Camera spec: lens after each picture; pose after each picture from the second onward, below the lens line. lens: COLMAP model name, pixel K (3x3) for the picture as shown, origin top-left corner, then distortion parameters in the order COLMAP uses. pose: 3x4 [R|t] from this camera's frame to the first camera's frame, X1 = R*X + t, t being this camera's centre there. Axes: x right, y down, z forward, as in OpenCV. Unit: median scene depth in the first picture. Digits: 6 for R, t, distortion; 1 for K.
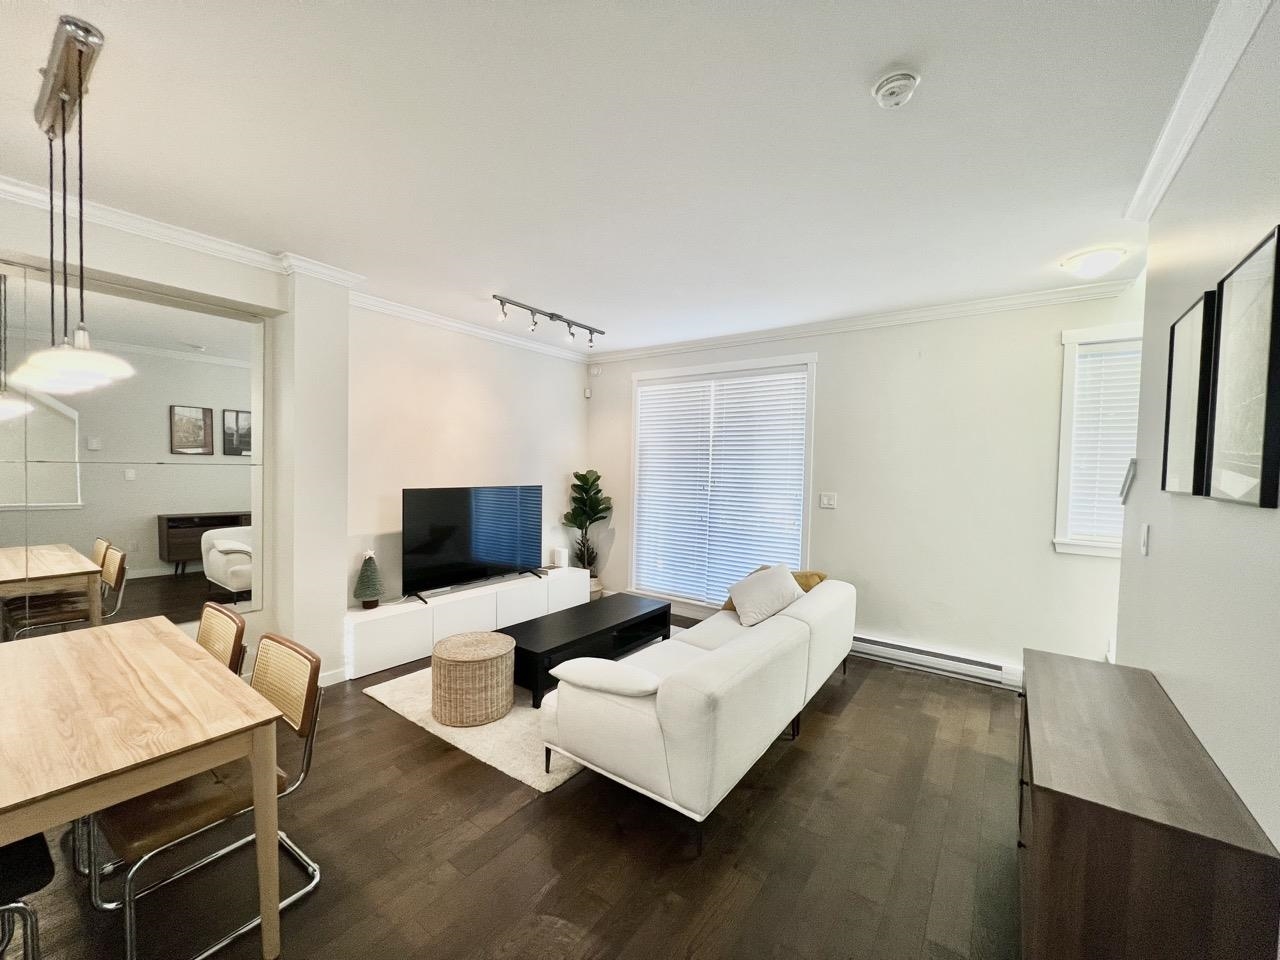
lens RADIAL K [[508.1, 0, 640.1], [0, 508.1, 478.0], [0, 0, 1]] dist [0.001295, -0.000741]
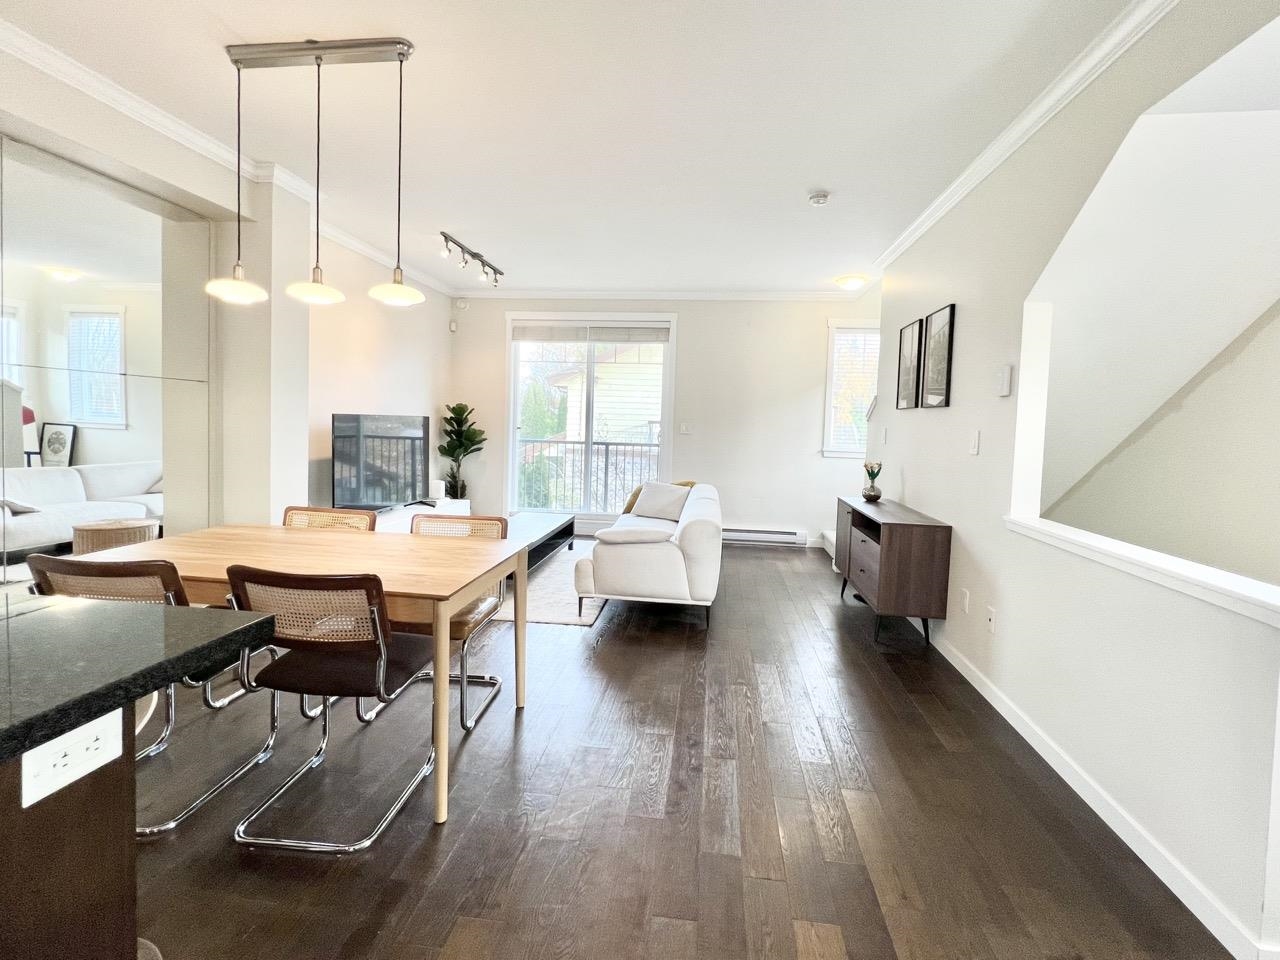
lens RADIAL K [[563.8, 0, 649.4], [0, 563.8, 446.0], [0, 0, 1]] dist [0.004410, 0.000097]
pose [[0.868712, -0.015388, 0.495078, -0.419976], [0.000249, 0.999531, 0.030631, 0.044559], [-0.495317, -0.026486, 0.868308, -0.212804]]
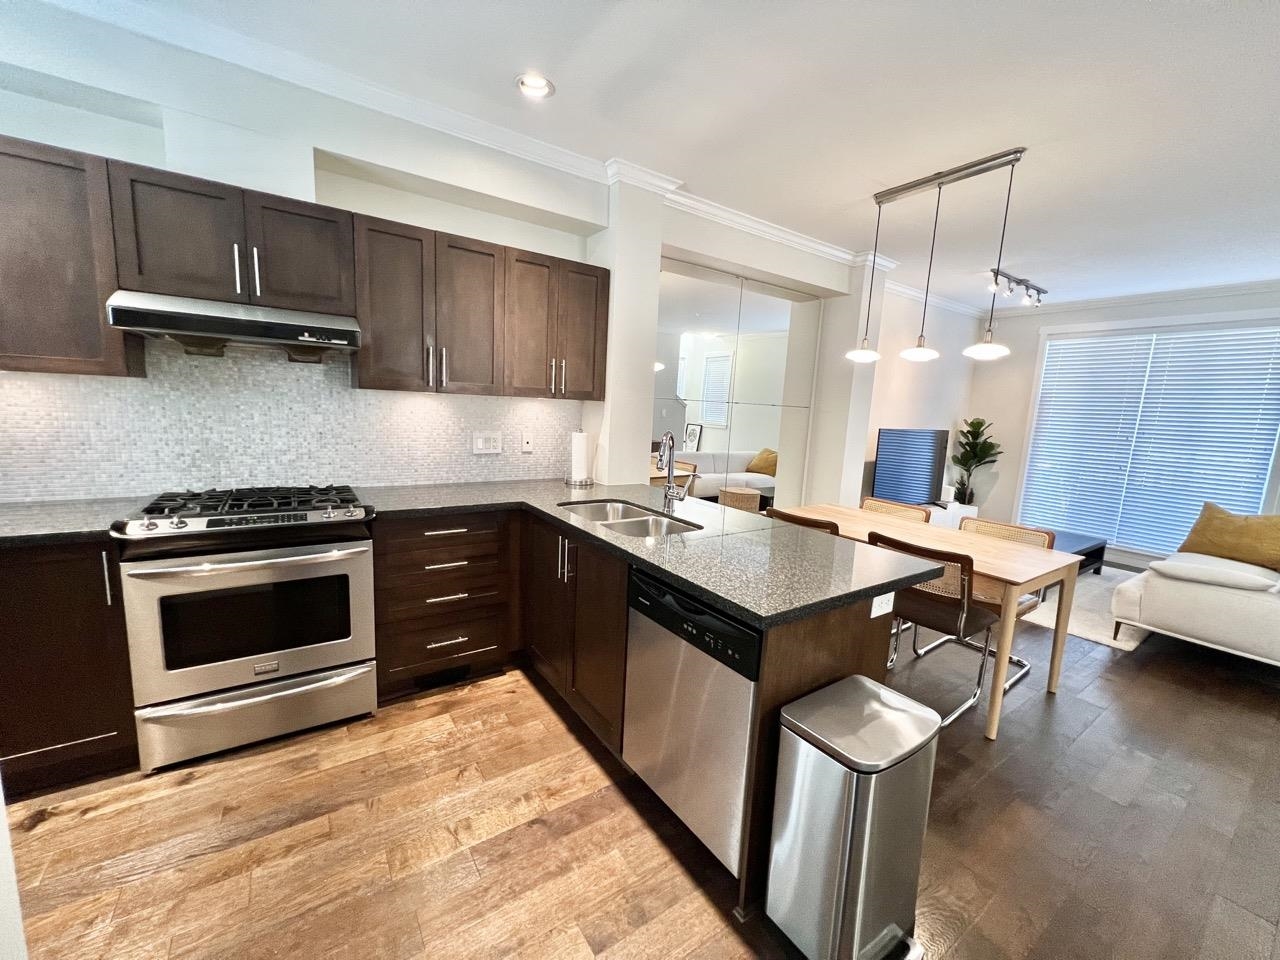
lens RADIAL K [[508.1, 0, 642.1], [0, 508.1, 480.2], [0, 0, 1]] dist [0.001295, -0.000741]
pose [[0.945095, 0.070349, -0.319133, -0.543351], [-0.034663, 0.992625, 0.116160, 0.019949], [0.324952, -0.098720, 0.940564, -0.368581]]
